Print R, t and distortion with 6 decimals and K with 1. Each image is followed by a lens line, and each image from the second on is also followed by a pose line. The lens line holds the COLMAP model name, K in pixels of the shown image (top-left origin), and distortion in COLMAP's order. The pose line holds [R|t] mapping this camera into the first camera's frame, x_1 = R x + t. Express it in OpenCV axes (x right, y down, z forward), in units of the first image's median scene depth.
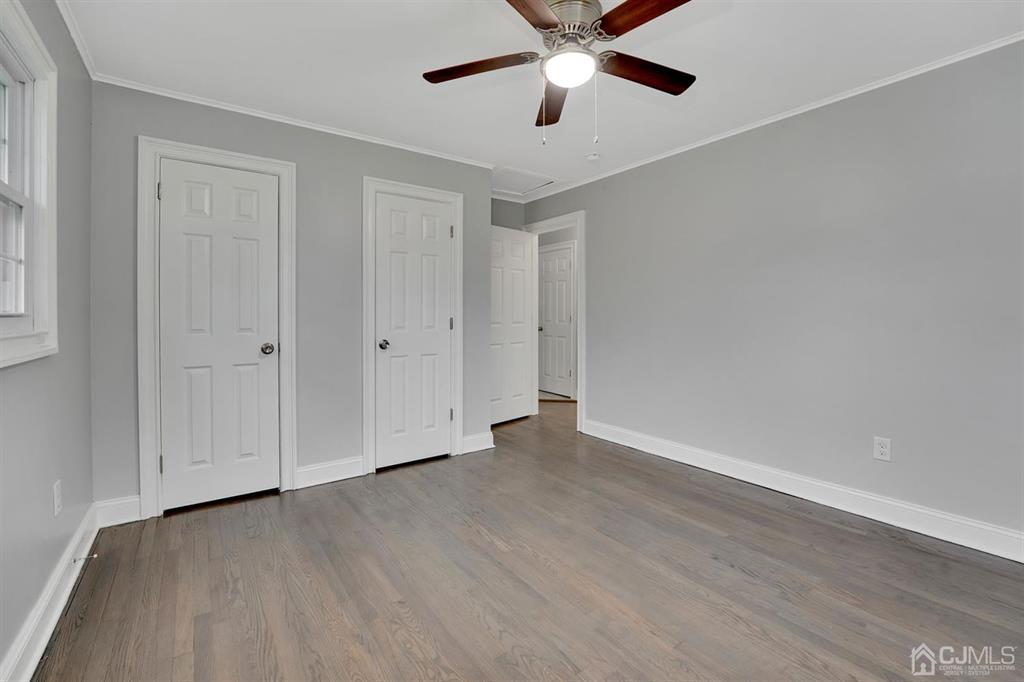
lens RADIAL K [[441.9, 0, 512.1], [0, 441.9, 316.0], [0, 0, 1]] dist [-0.000856, -0.000097]
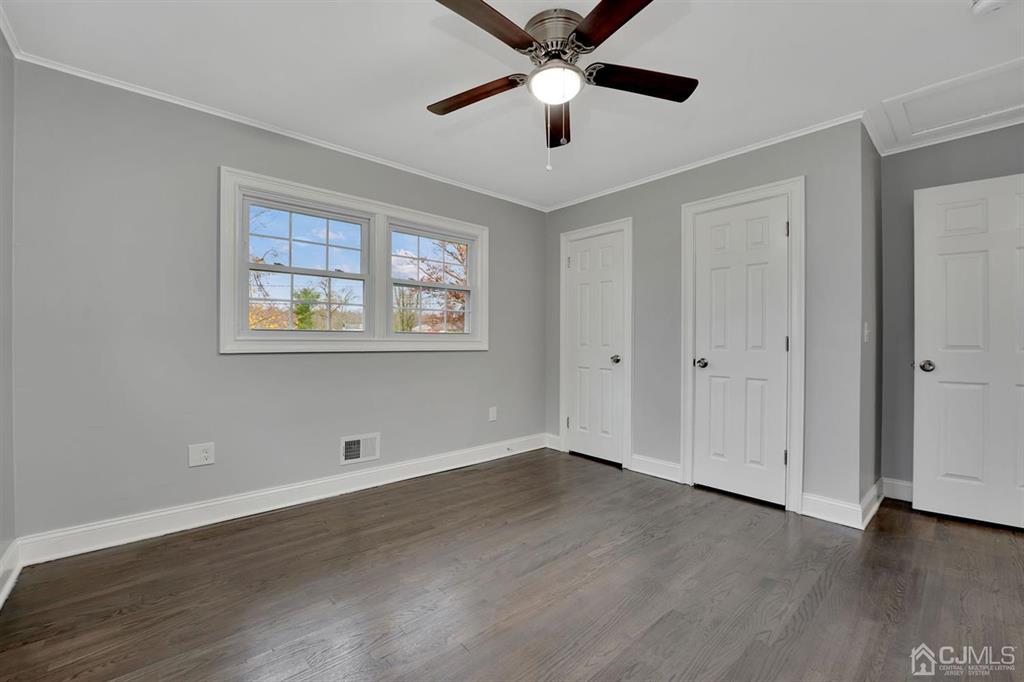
lens RADIAL K [[428.2, 0, 503.6], [0, 428.2, 342.4], [0, 0, 1]] dist [-0.001789, -0.000324]
pose [[0.095807, 0.011342, -0.995335, 0.736969], [0.000595, 0.999934, 0.011452, 0.006150], [0.995400, -0.001689, 0.095794, 0.524572]]
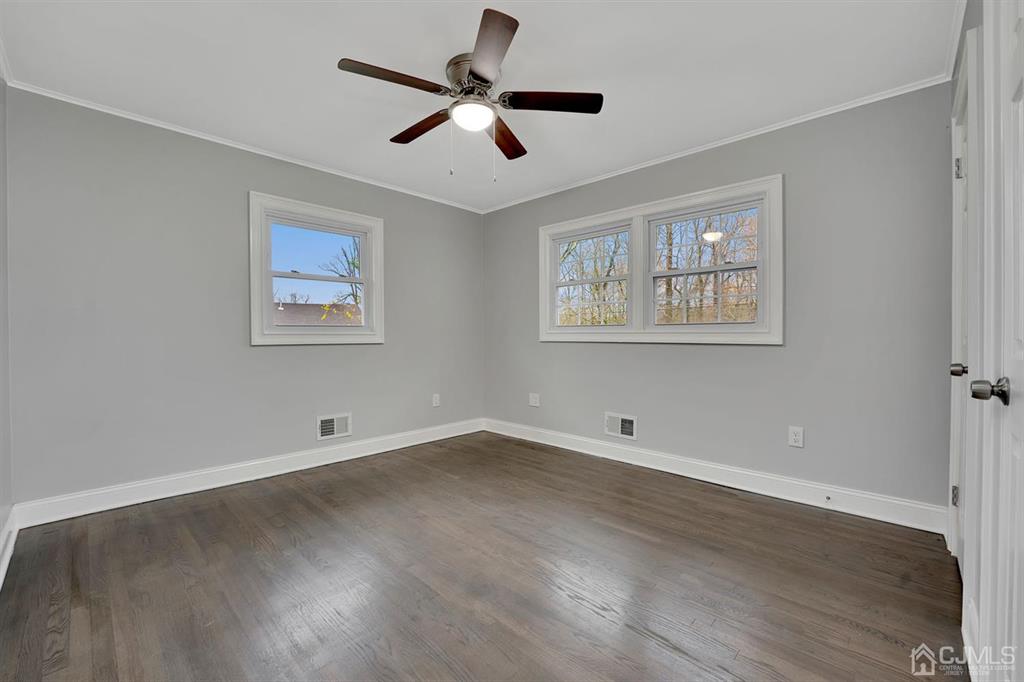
lens RADIAL K [[428.2, 0, 503.6], [0, 428.2, 342.4], [0, 0, 1]] dist [-0.001789, -0.000324]
pose [[-0.985661, 0.022104, -0.167281, 0.165068], [0.019221, 0.999638, 0.018835, 0.010396], [0.167637, 0.015350, -0.985729, 1.461852]]
